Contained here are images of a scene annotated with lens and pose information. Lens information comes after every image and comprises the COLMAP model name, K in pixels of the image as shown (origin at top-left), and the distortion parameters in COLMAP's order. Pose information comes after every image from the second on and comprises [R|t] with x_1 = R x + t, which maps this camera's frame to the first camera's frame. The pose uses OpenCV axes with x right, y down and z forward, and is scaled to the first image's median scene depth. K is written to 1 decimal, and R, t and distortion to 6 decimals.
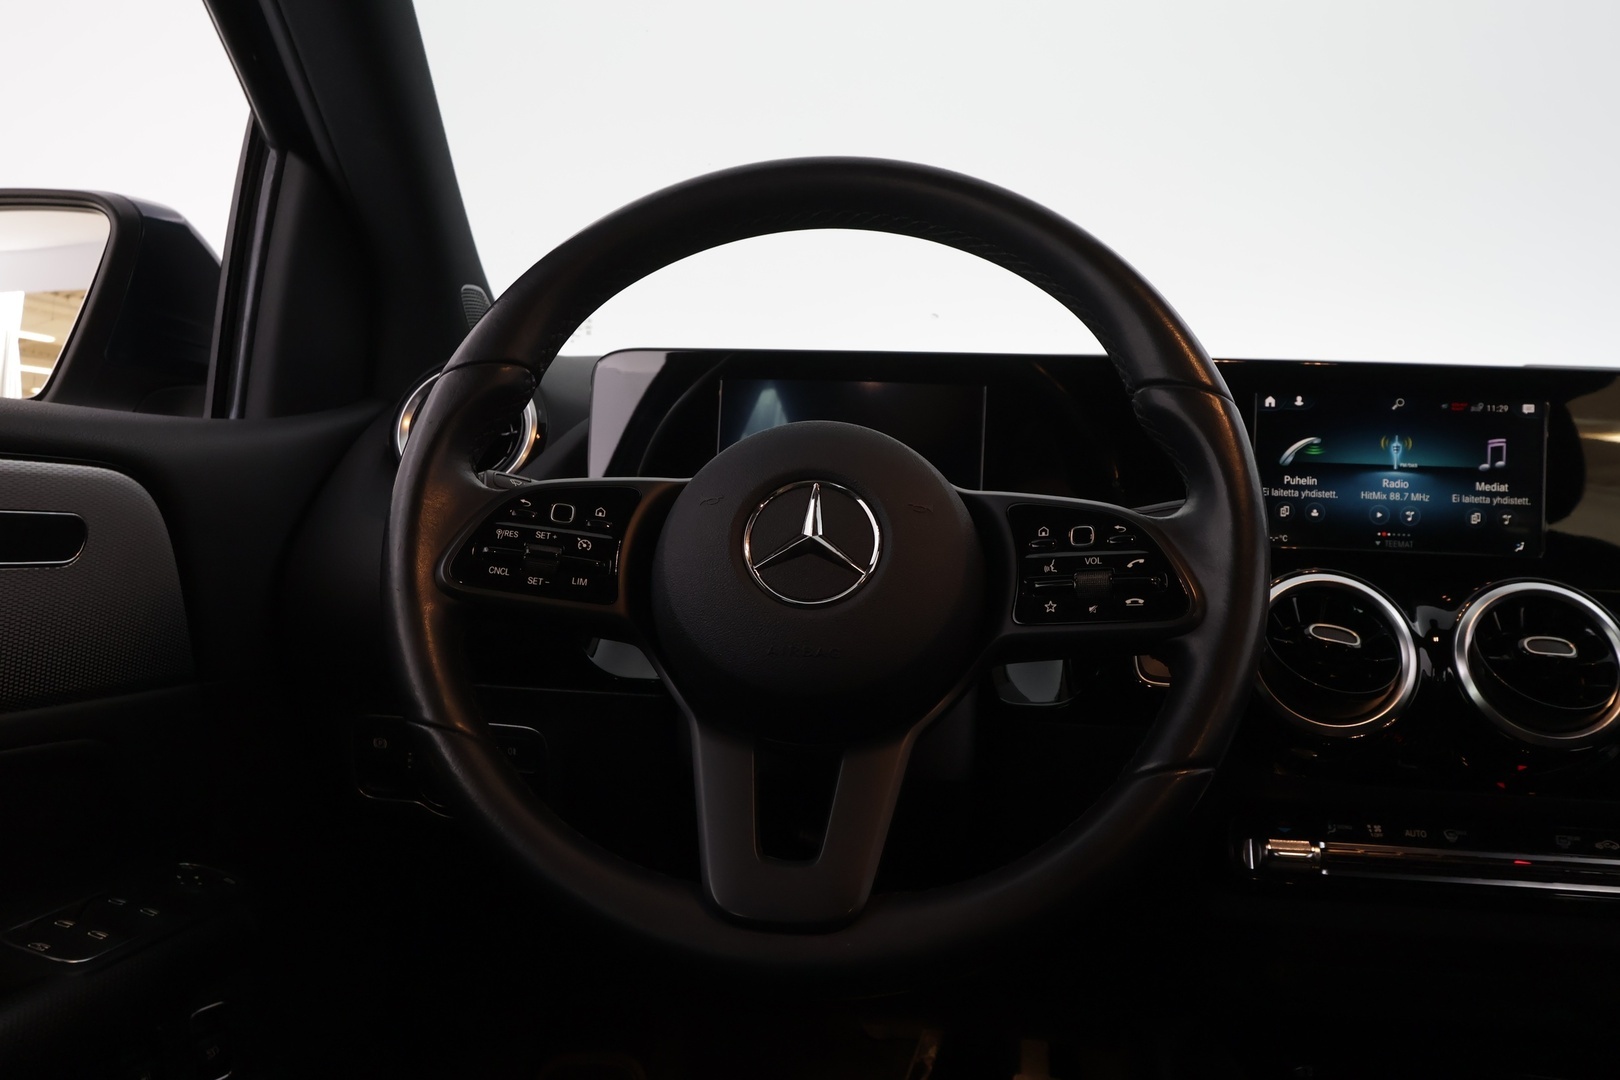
lens RADIAL K [[1233.9, 0, 810.0], [0, 1233.9, 540.0], [0, 0, 1]] dist [-0.002341, -0.008349]
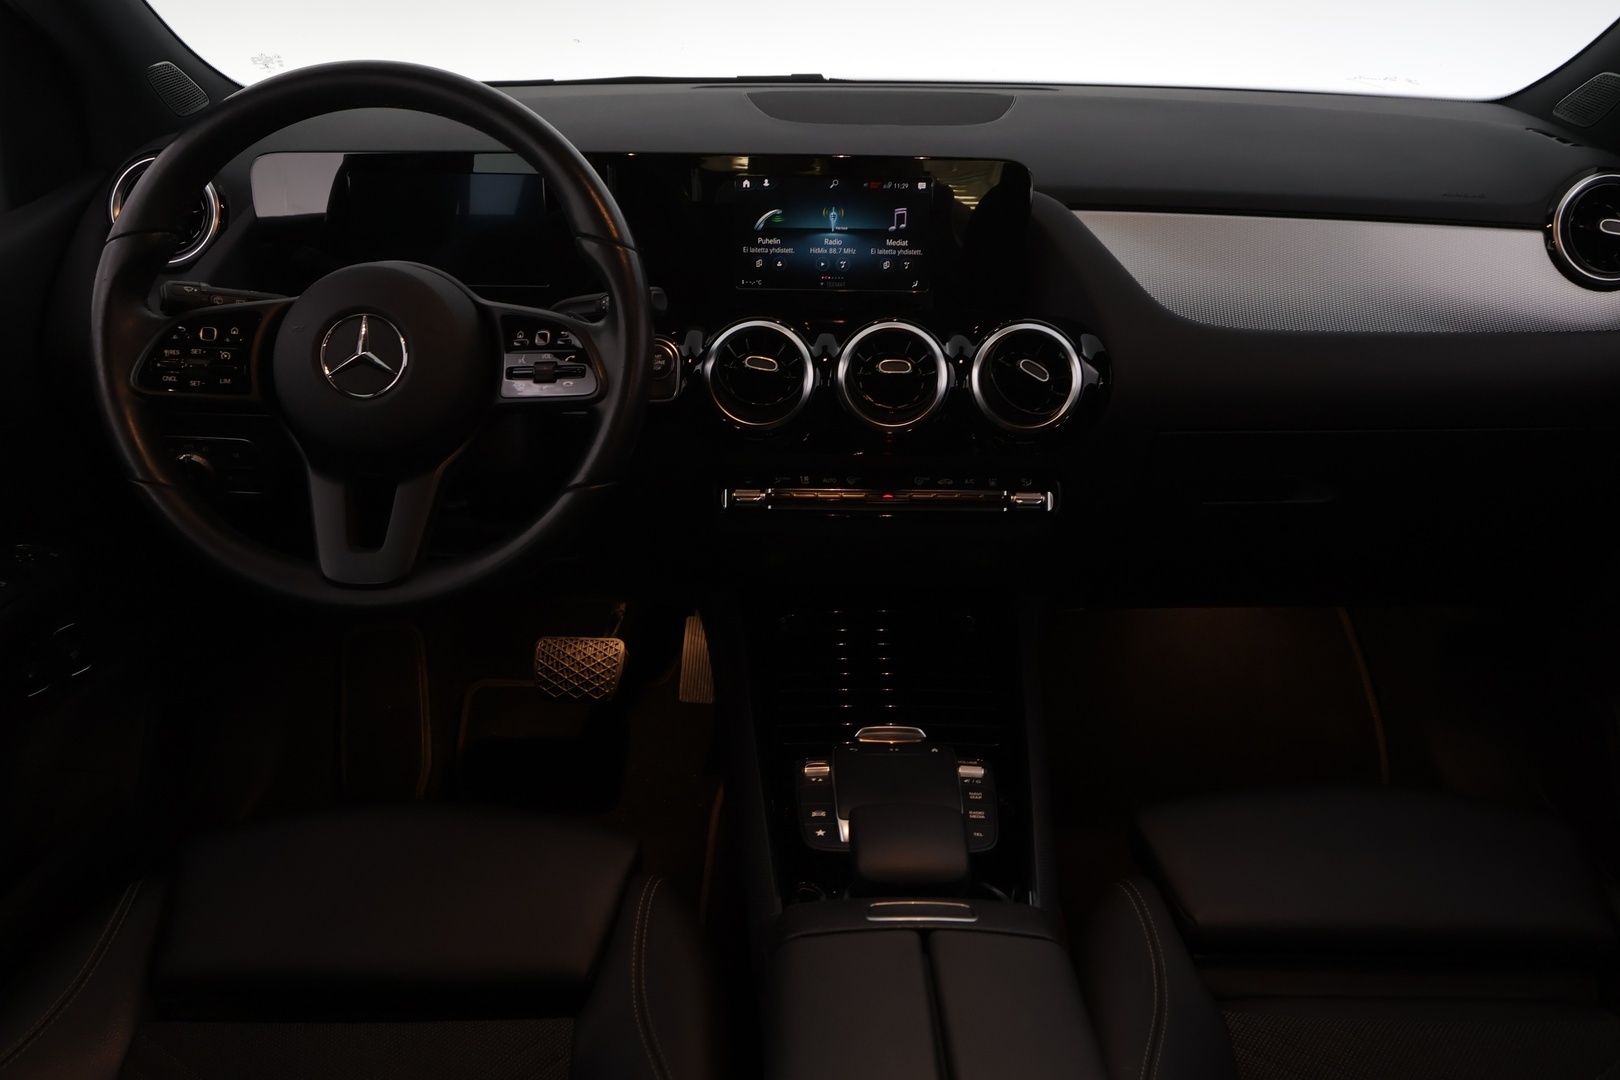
lens RADIAL K [[1233.9, 0, 810.0], [0, 1233.9, 540.0], [0, 0, 1]] dist [-0.002341, -0.008349]
pose [[0.995151, -0.062776, 0.075717, 0.321212], [0.030811, 0.930048, 0.366143, -0.251010], [-0.093406, -0.362035, 0.927473, -0.454086]]
